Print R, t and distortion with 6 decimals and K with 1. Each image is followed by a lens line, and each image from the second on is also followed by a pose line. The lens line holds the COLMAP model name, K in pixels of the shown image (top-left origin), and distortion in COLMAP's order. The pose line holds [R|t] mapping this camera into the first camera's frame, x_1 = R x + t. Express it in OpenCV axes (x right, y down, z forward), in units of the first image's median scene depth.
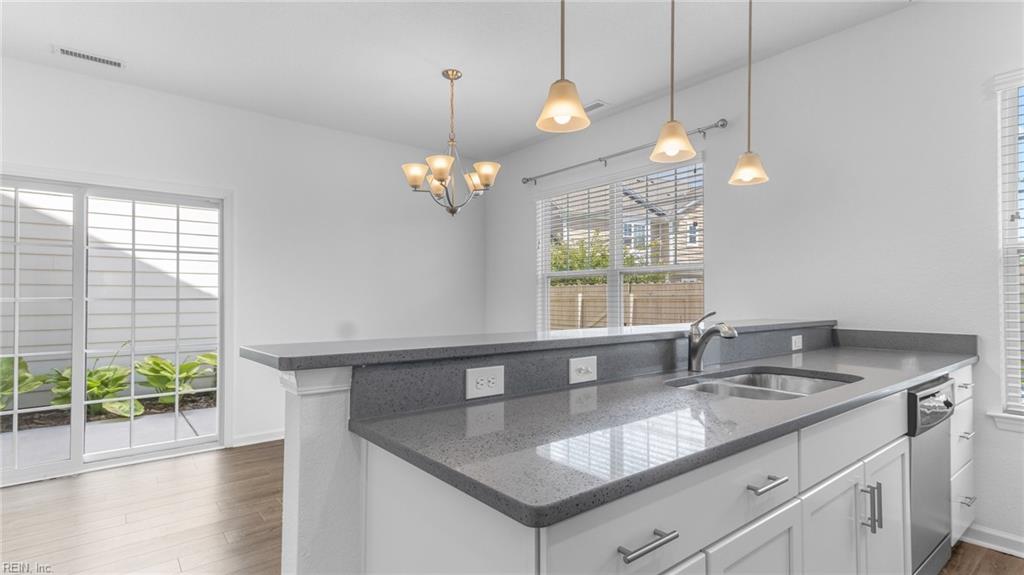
lens RADIAL K [[513.6, 0, 505.3], [0, 513.6, 292.4], [0, 0, 1]] dist [0.025466, -0.000049]
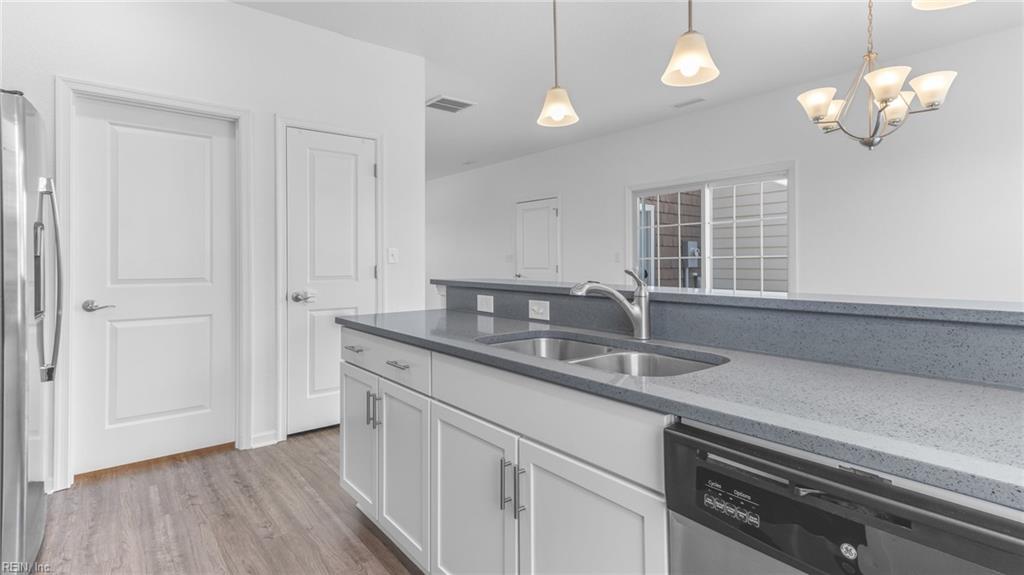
lens RADIAL K [[502.8, 0, 506.4], [0, 502.8, 256.0], [0, 0, 1]] dist [0.063551, 0.000116]
pose [[-0.007331, -0.001940, -0.999971, 1.633474], [0.016096, 0.999868, -0.002058, 0.011868], [0.999844, -0.016110, -0.007299, 1.035317]]
